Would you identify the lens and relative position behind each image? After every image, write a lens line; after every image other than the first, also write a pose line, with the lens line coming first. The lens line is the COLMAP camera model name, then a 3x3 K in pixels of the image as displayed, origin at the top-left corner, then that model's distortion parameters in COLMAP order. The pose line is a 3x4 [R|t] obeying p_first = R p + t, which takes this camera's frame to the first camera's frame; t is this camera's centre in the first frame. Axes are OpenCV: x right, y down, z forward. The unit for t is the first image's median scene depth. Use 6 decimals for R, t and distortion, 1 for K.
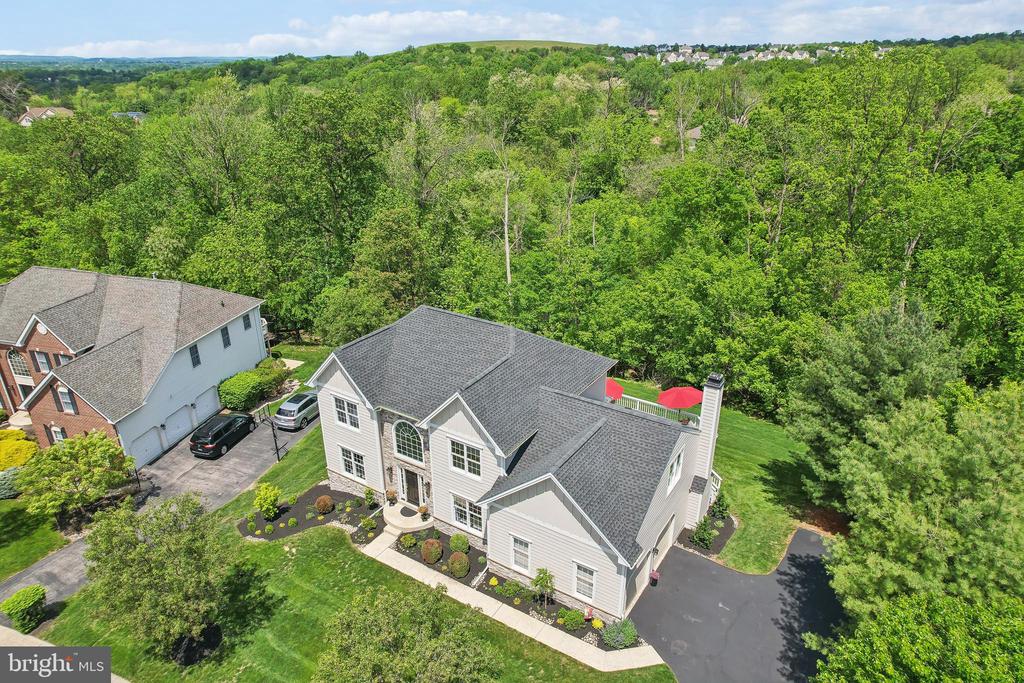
lens RADIAL K [[644.8, 0, 510.0], [0, 644.8, 357.9], [0, 0, 1]] dist [-0.074027, 0.064413]
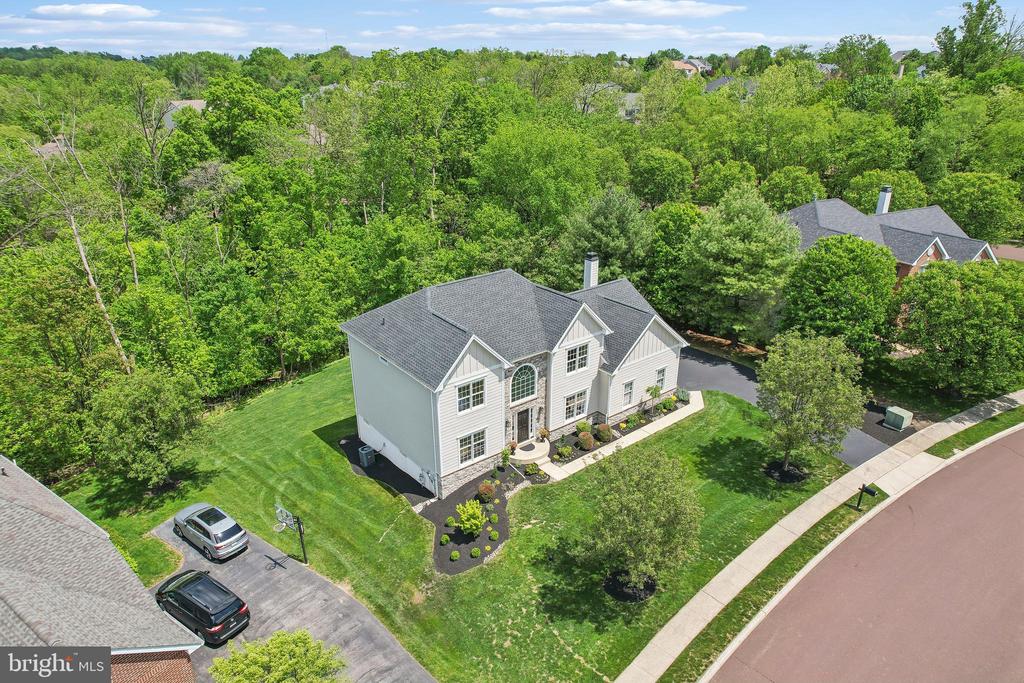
lens RADIAL K [[644.8, 0, 510.0], [0, 644.8, 357.9], [0, 0, 1]] dist [-0.074027, 0.064413]
pose [[0.337879, -0.384240, 0.859184, -1.138978], [0.410281, 0.881701, 0.232965, -0.189153], [-0.847058, 0.273793, 0.455554, 0.477434]]
